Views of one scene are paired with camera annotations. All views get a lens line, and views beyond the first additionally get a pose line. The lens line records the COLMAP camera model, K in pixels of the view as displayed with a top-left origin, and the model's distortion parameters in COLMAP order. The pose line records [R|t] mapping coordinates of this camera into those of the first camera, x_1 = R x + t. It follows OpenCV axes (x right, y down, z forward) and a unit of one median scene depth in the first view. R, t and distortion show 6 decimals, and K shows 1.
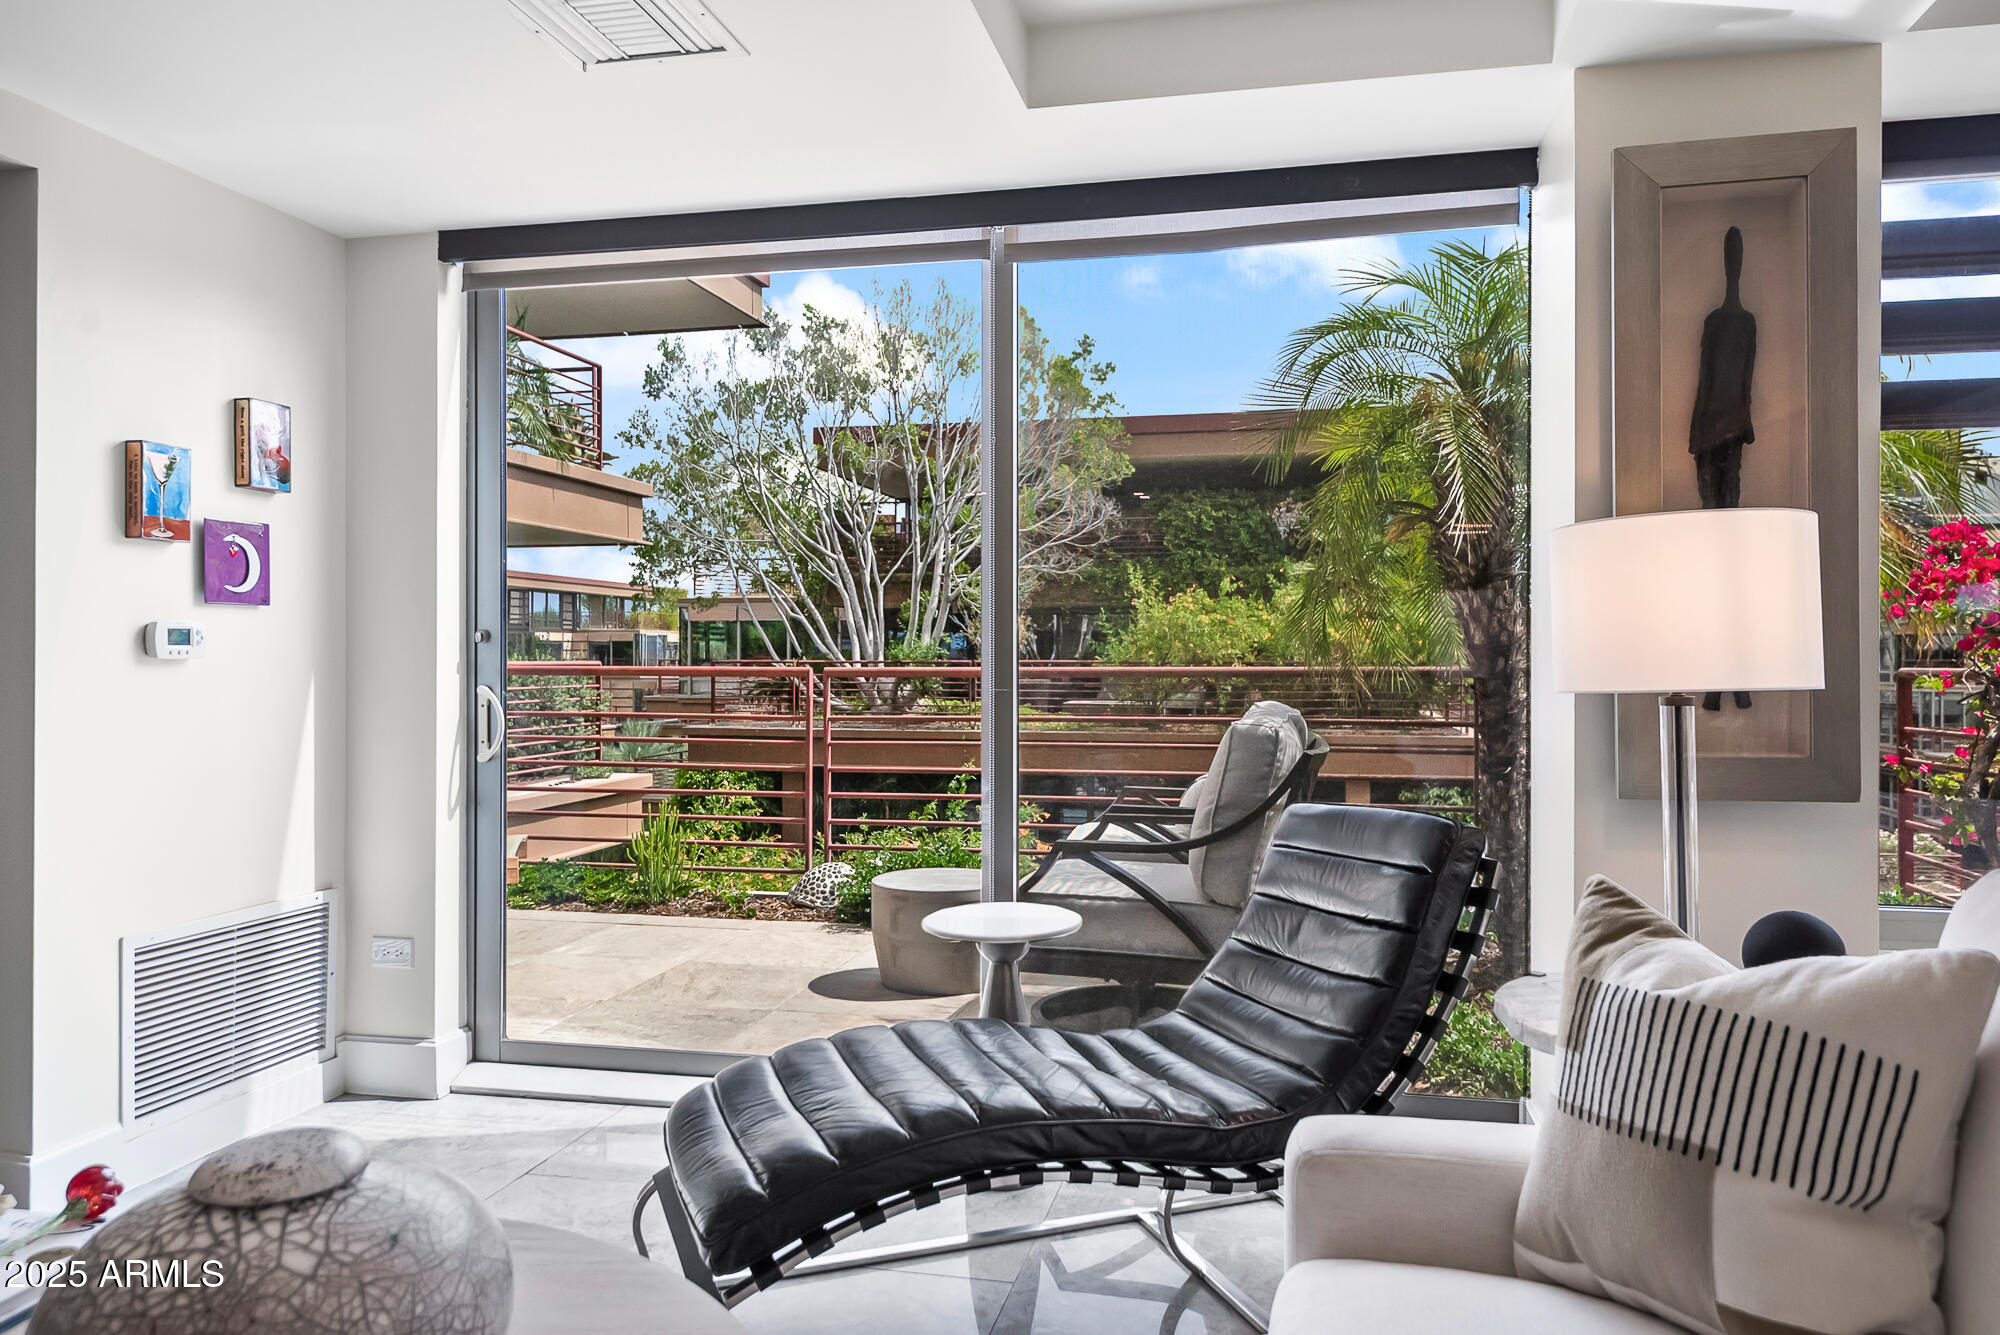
lens RADIAL K [[1337.7, 0, 998.9], [0, 1337.7, 672.0], [0, 0, 1]] dist [0.012805, -0.016393]
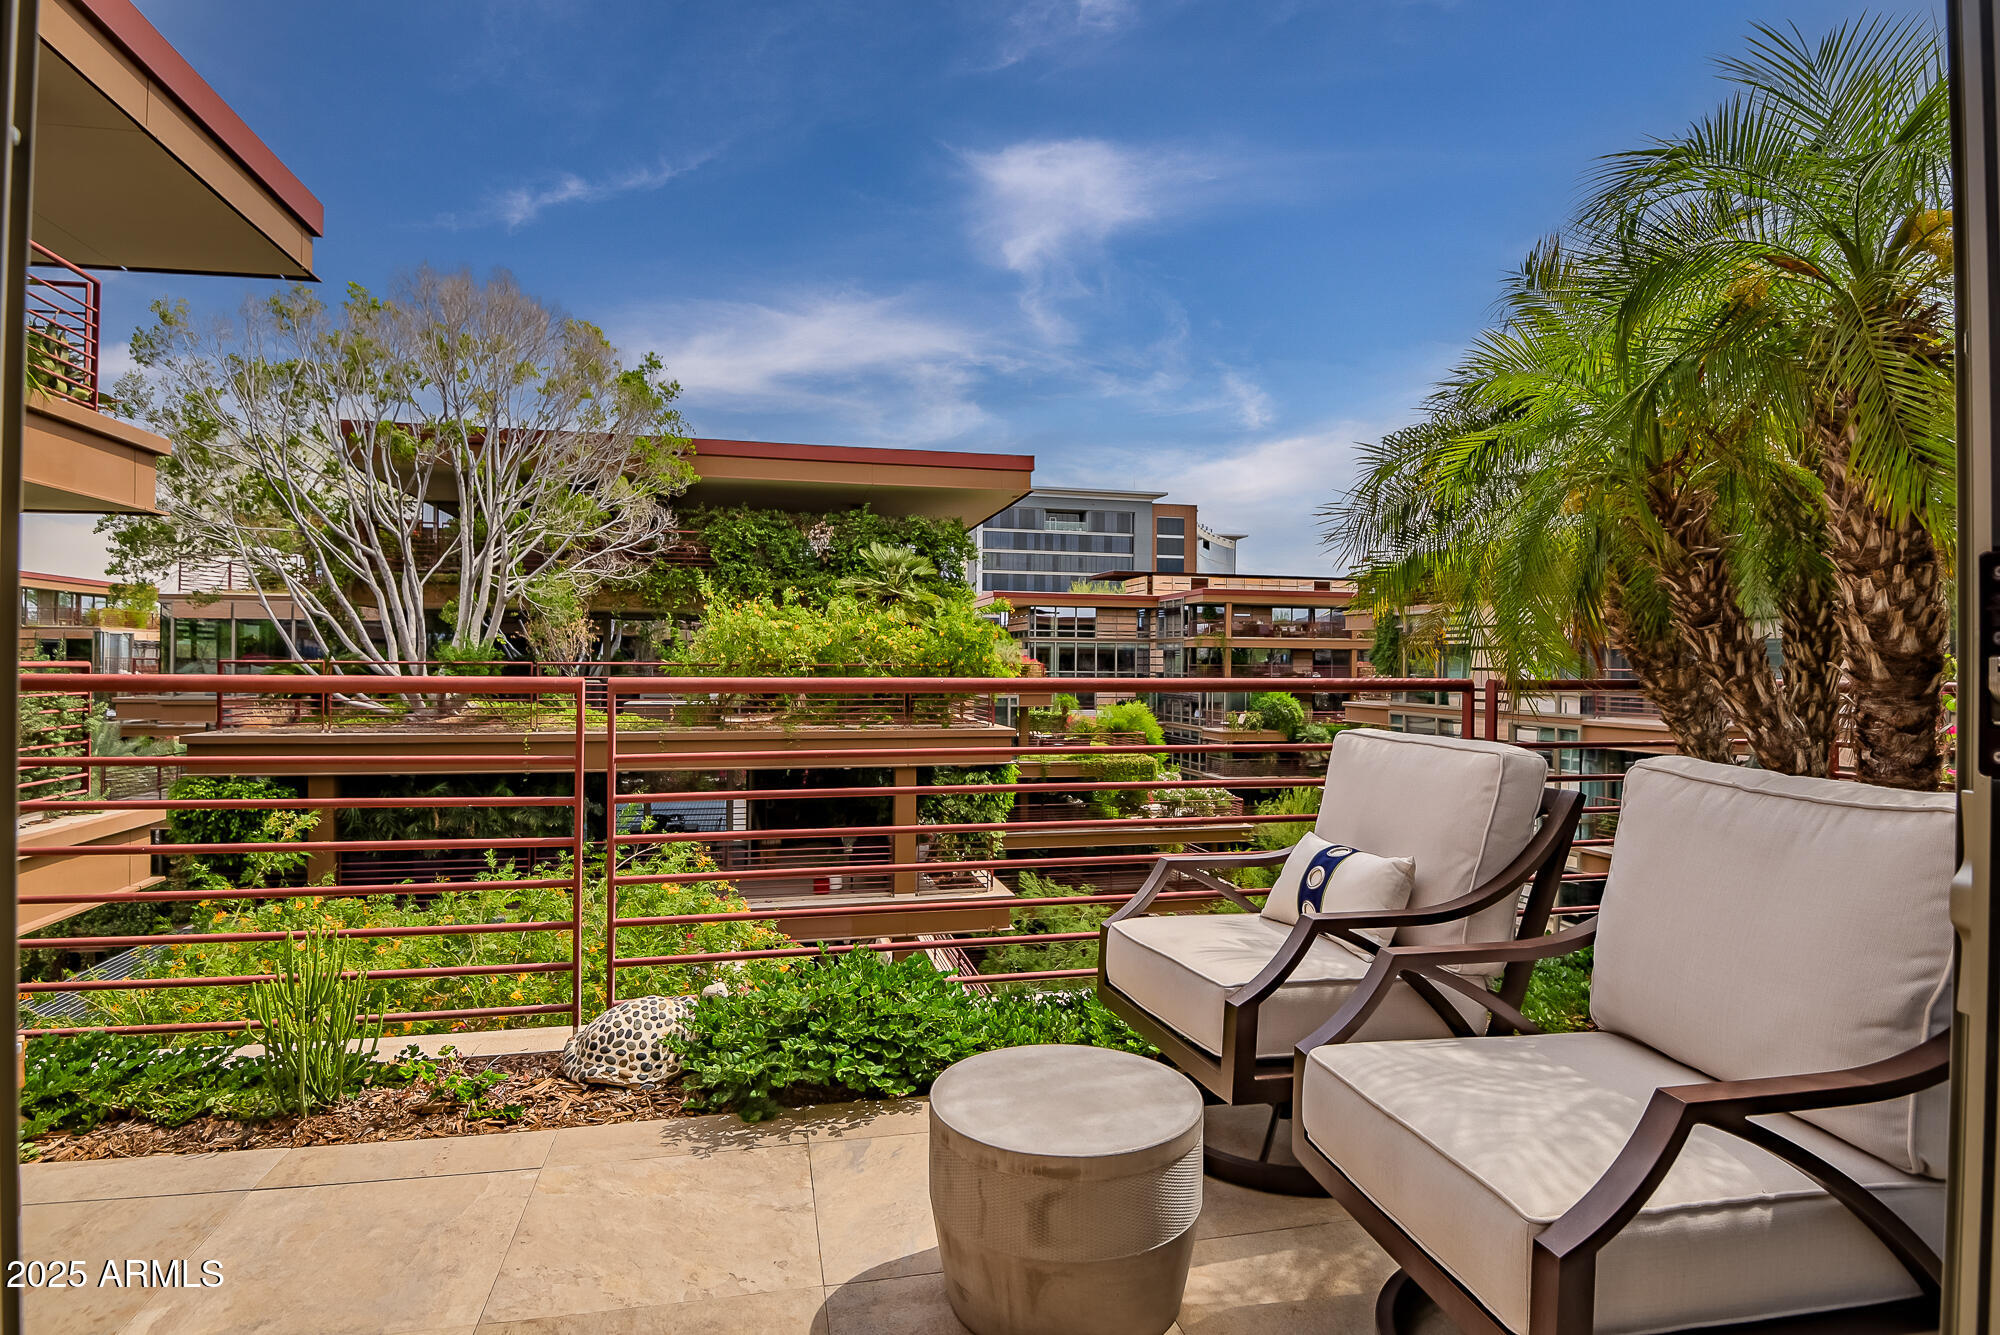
lens RADIAL K [[1093.5, 0, 996.8], [0, 1093.5, 659.0], [0, 0, 1]] dist [-0.008088, -0.011525]
pose [[0.907623, 0.008111, 0.419707, -0.049823], [-0.003027, 0.999914, -0.012776, -0.001887], [-0.419774, 0.010326, 0.907570, 0.126465]]
